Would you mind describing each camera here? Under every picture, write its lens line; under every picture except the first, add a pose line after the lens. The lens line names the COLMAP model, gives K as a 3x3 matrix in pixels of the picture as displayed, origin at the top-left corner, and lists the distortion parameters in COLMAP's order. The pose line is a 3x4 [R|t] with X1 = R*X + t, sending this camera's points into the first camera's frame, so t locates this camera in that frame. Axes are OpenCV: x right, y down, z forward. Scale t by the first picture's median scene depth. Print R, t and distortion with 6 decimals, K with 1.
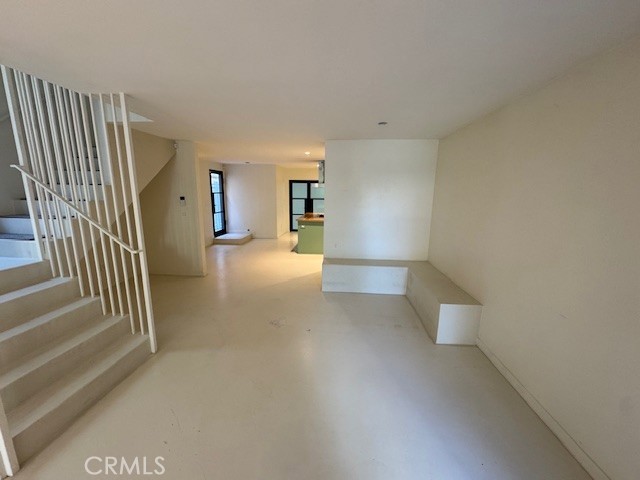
lens RADIAL K [[258.6, 0, 320.0], [0, 258.6, 240.0], [0, 0, 1]] dist [0.000088, -0.000137]
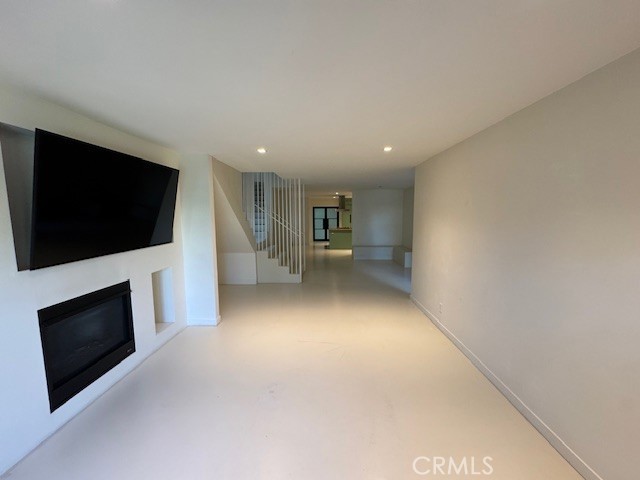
lens RADIAL K [[258.6, 0, 320.0], [0, 258.6, 240.0], [0, 0, 1]] dist [0.000088, -0.000137]
pose [[0.998106, -0.020679, 0.057936, -0.374907], [0.025625, 0.995968, -0.085973, 0.203228], [-0.055925, 0.087295, 0.994611, -1.066613]]
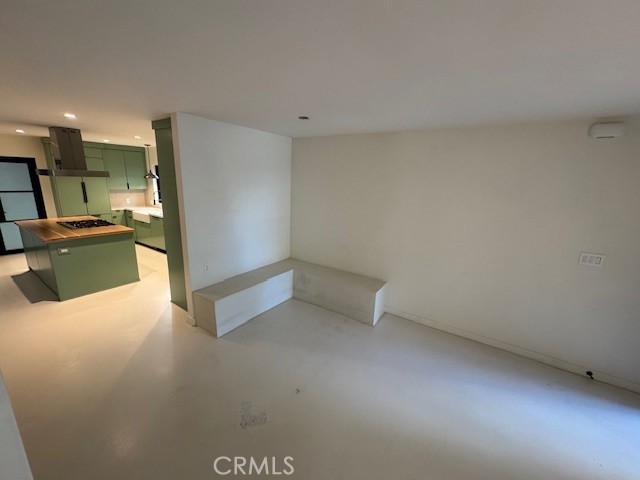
lens RADIAL K [[258.6, 0, 320.0], [0, 258.6, 240.0], [0, 0, 1]] dist [0.000088, -0.000137]
pose [[0.488585, -0.186438, 0.852365, -0.391948], [0.134100, 0.981343, 0.137782, -0.115195], [-0.862150, 0.046984, 0.504471, 0.379770]]
